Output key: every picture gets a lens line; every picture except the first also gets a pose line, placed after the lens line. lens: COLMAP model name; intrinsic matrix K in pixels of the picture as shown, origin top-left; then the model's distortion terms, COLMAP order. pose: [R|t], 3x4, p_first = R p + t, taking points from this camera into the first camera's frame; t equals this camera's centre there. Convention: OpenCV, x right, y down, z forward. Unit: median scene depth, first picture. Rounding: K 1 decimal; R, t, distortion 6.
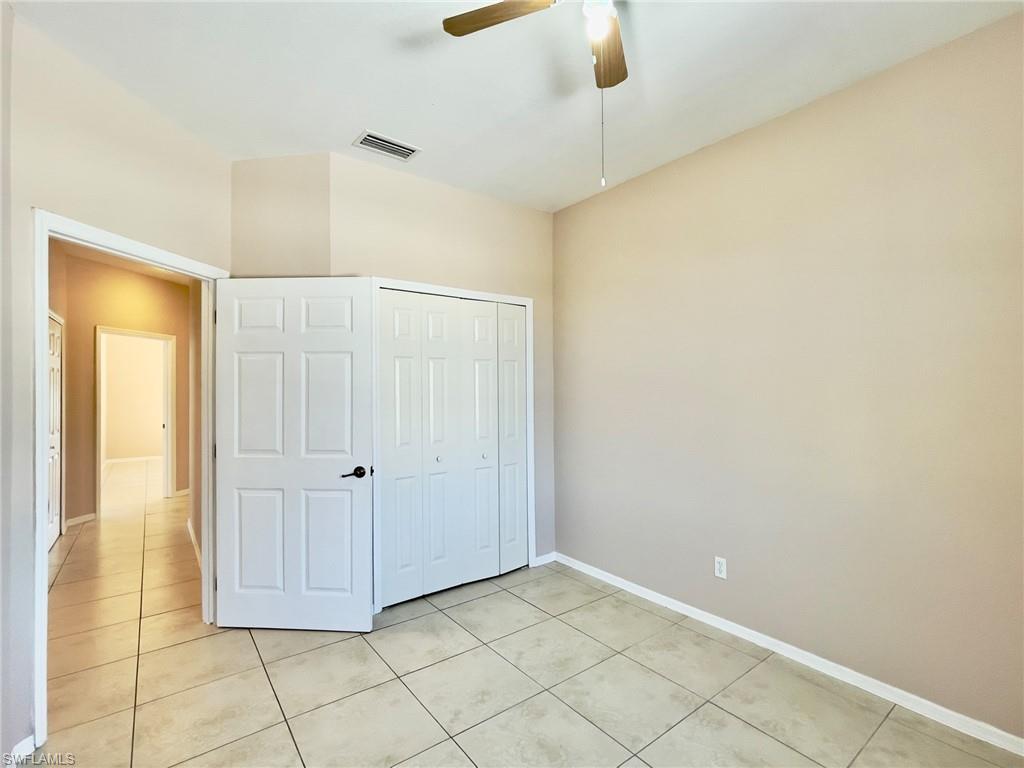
lens RADIAL K [[478.7, 0, 512.0], [0, 478.7, 384.0], [0, 0, 1]] dist [0.001473, 0.000519]
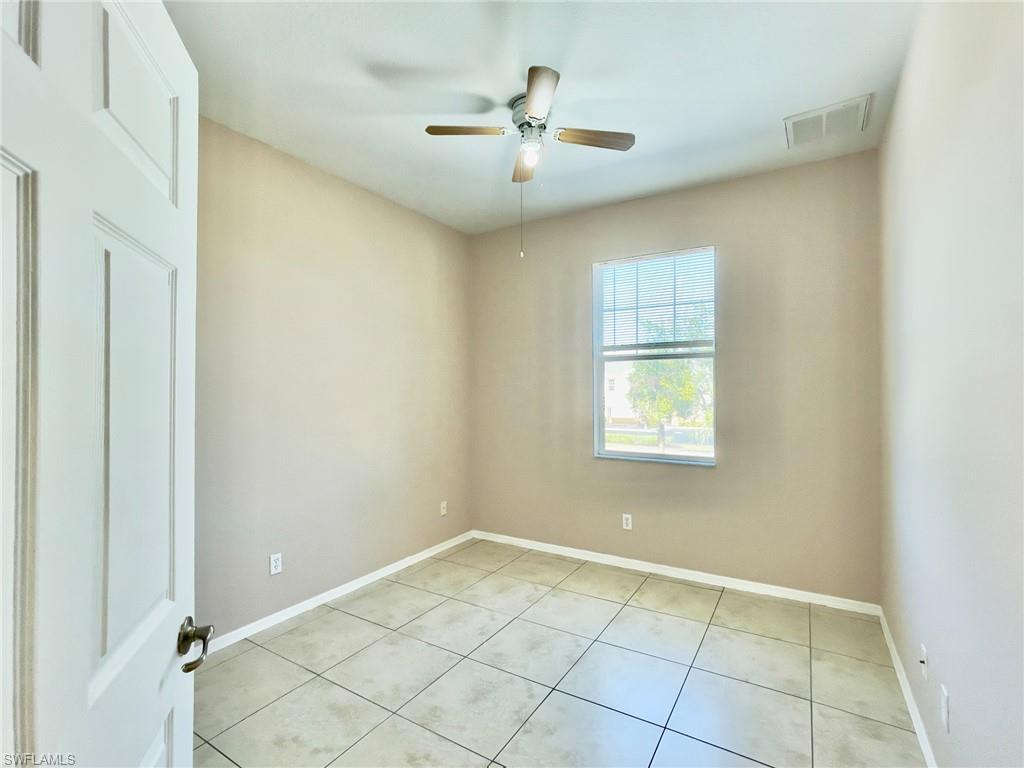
lens RADIAL K [[478.7, 0, 512.0], [0, 478.7, 384.0], [0, 0, 1]] dist [0.001473, 0.000519]
pose [[-0.356862, 0.016507, 0.934011, -0.806084], [-0.007449, 0.999762, -0.020515, 0.019054], [-0.934127, -0.014278, -0.356654, 1.027745]]
